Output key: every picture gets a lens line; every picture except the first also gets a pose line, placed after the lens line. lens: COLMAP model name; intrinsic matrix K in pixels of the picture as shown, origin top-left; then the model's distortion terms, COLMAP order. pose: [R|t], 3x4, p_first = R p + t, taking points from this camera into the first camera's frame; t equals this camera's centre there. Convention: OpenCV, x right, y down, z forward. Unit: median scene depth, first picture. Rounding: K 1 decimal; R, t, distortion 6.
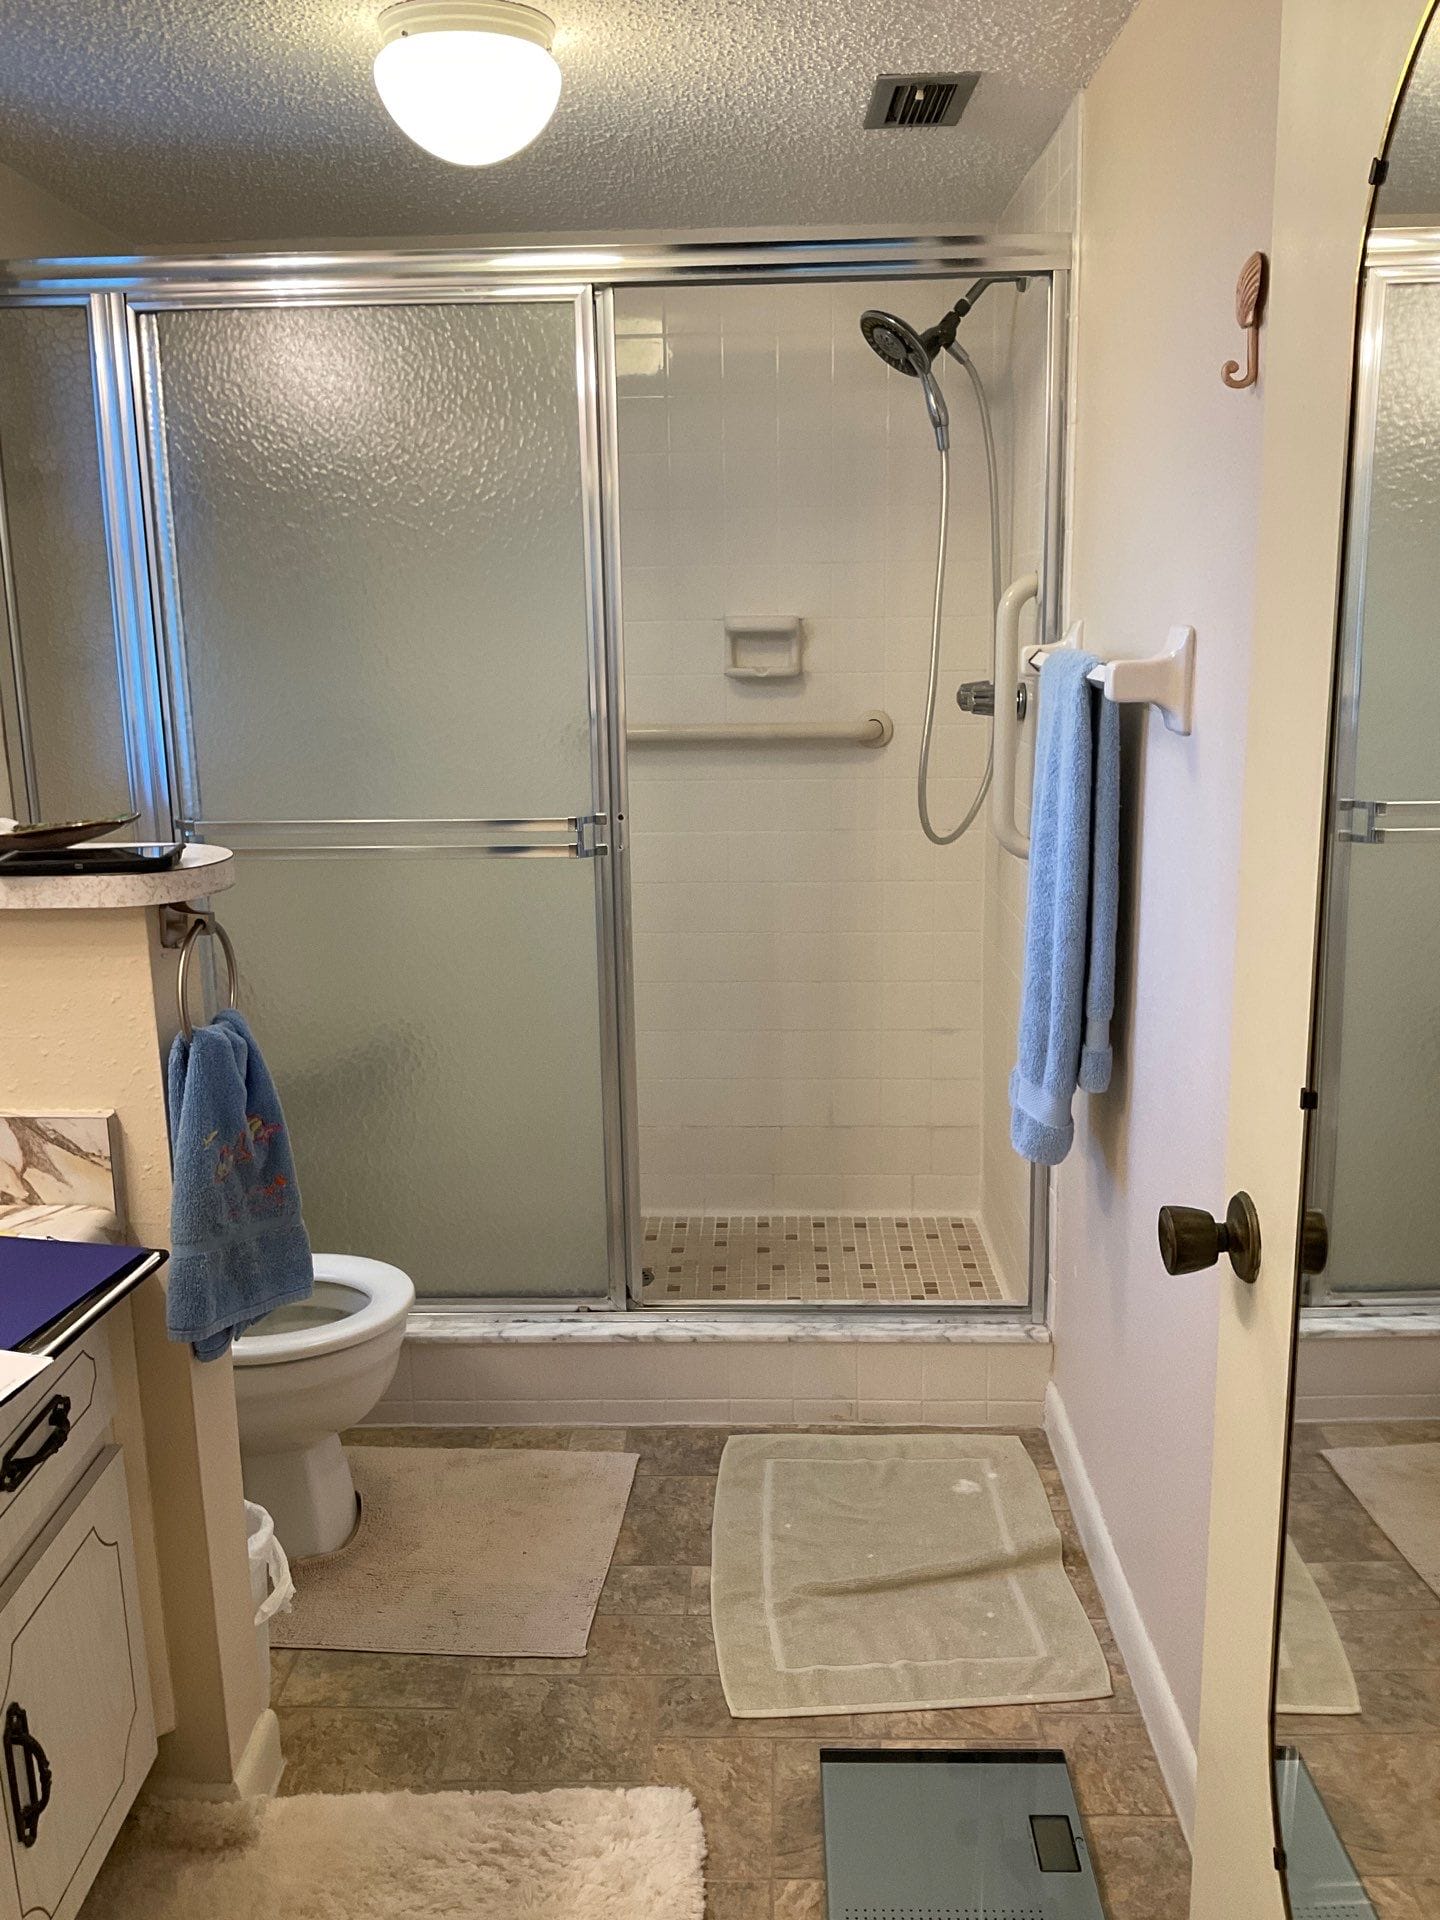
lens RADIAL K [[1670.4, 0, 719.5], [0, 1670.4, 877.7], [0, 0, 1]] dist [0.108751, -0.292995]
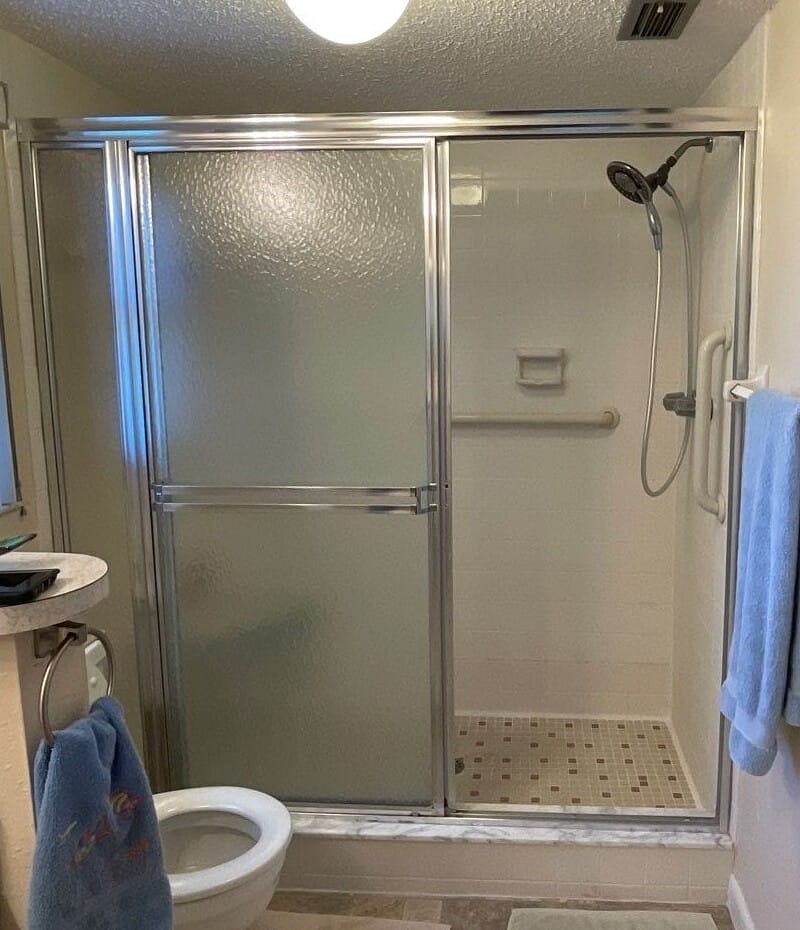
lens RADIAL K [[1474.8, 0, 492.1], [0, 1474.8, 465.7], [0, 0, 1]] dist [-0.019004, -0.073820]
pose [[0.999648, 0.016336, -0.020891, 0.008600], [-0.018280, 0.995160, -0.096555, 0.073178], [0.019213, 0.096903, 0.995108, -0.311996]]
